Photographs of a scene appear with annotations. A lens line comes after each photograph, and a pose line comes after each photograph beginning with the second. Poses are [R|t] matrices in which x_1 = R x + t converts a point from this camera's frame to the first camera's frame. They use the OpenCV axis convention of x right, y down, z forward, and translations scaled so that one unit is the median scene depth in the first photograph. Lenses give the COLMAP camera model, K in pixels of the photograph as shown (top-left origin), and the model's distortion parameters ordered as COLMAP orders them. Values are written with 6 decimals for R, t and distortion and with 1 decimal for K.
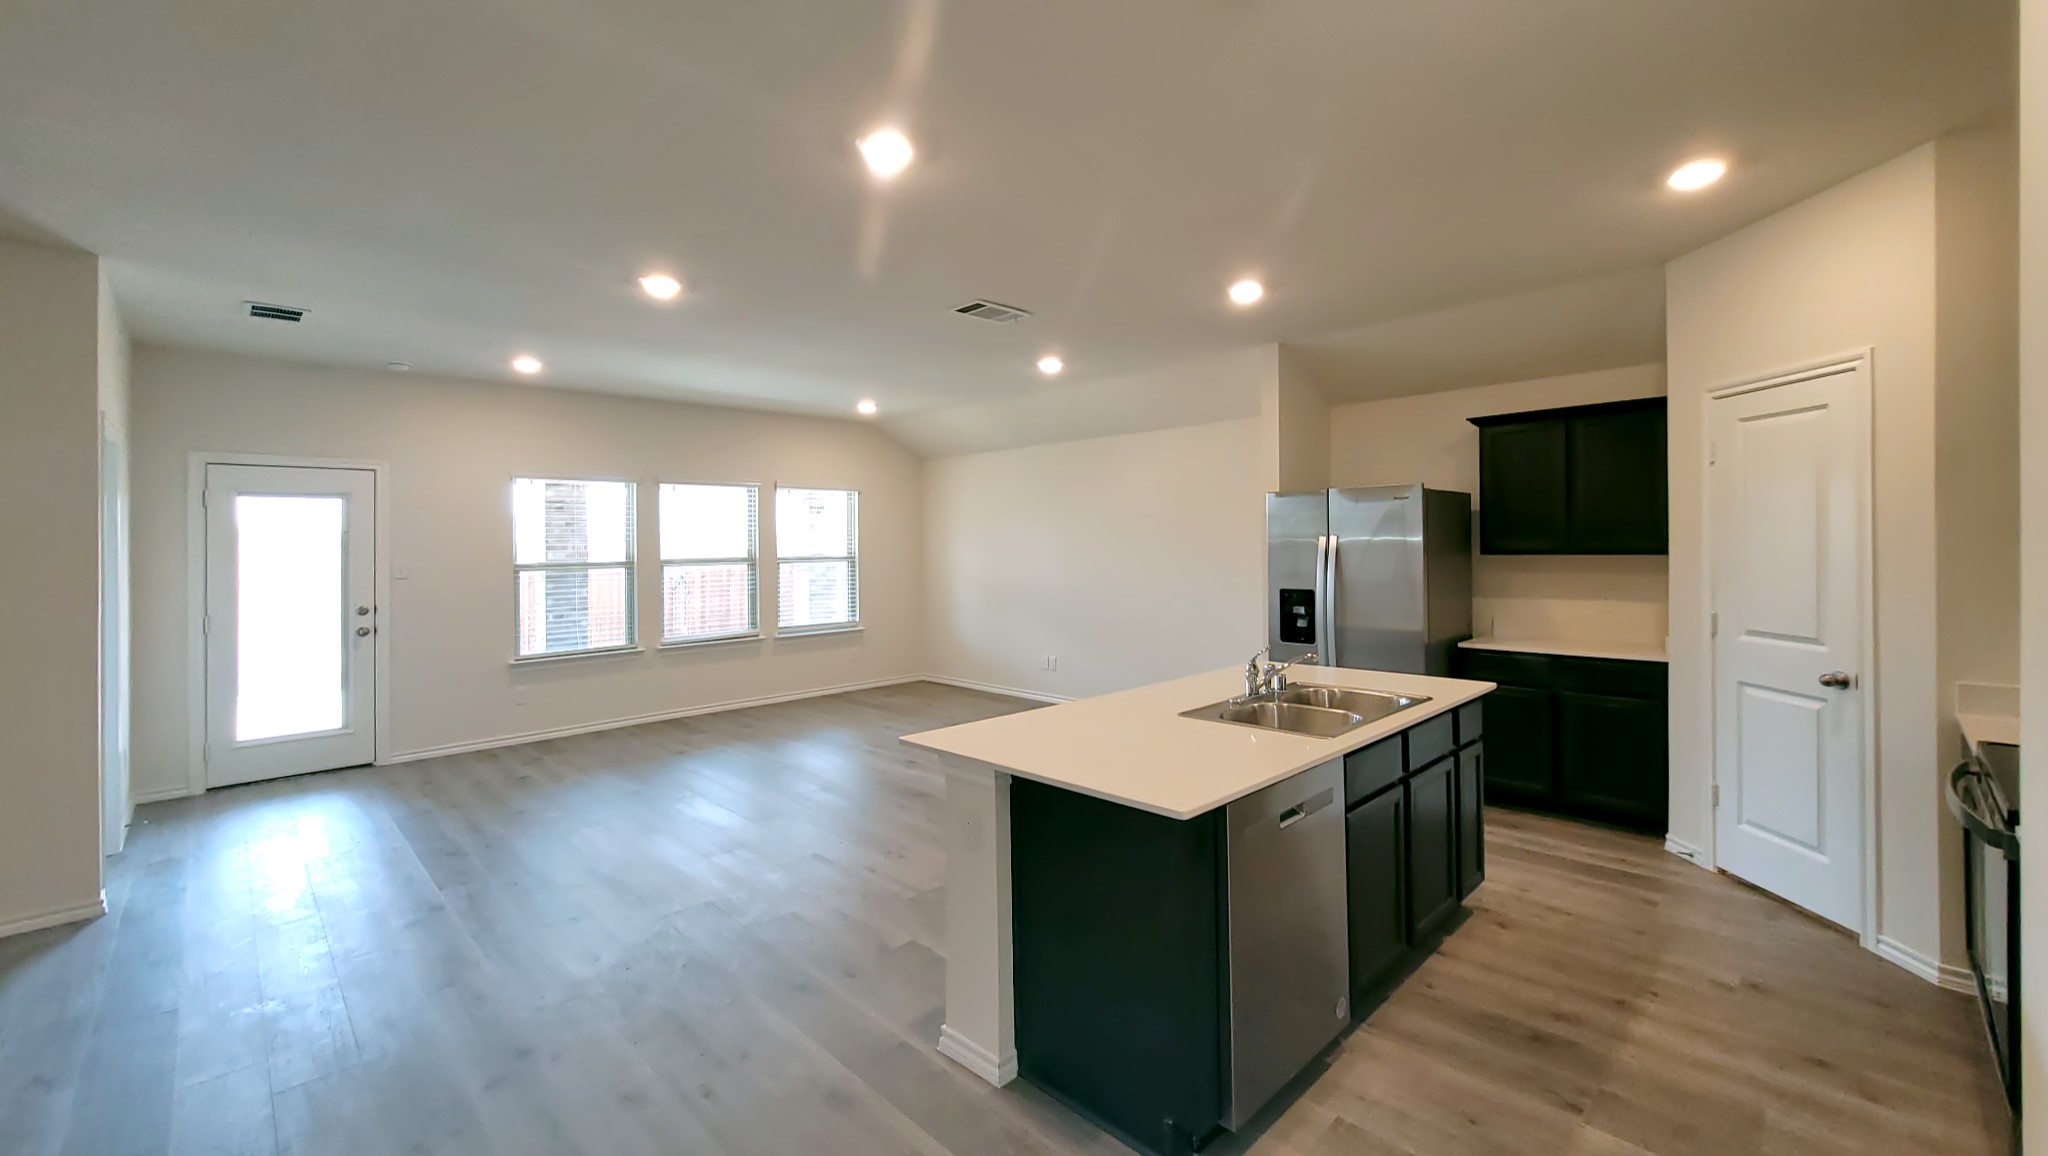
lens RADIAL K [[833.0, 0, 1045.7], [0, 833.0, 529.4], [0, 0, 1]] dist [0.002977, -0.001046]
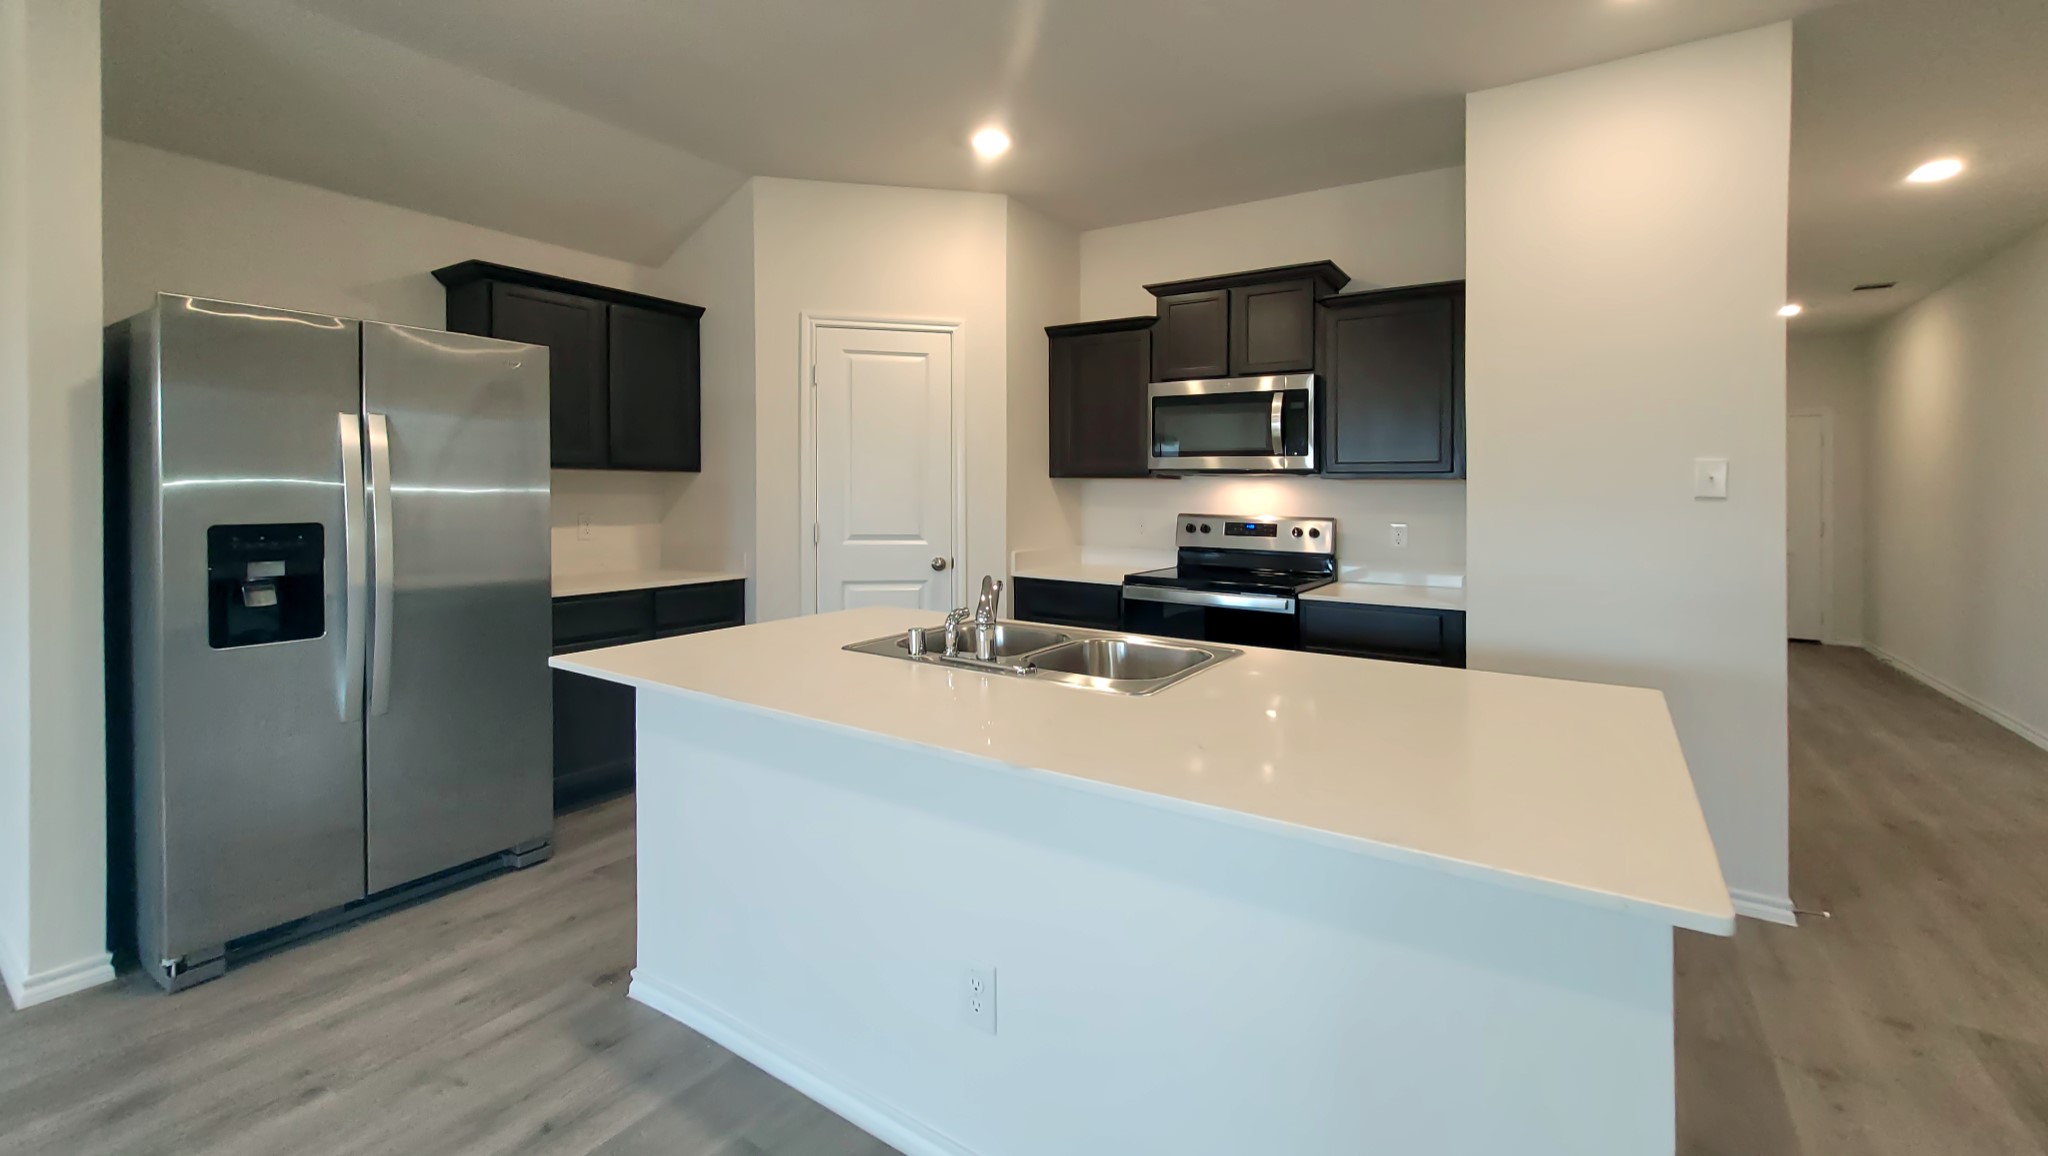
lens RADIAL K [[833.0, 0, 1022.2], [0, 833.0, 497.9], [0, 0, 1]] dist [0.002977, -0.001046]
pose [[-0.179499, 0.003362, 0.983752, -0.197181], [-0.023785, 0.999687, -0.007756, 0.045363], [-0.983471, -0.024790, -0.179363, 0.604493]]
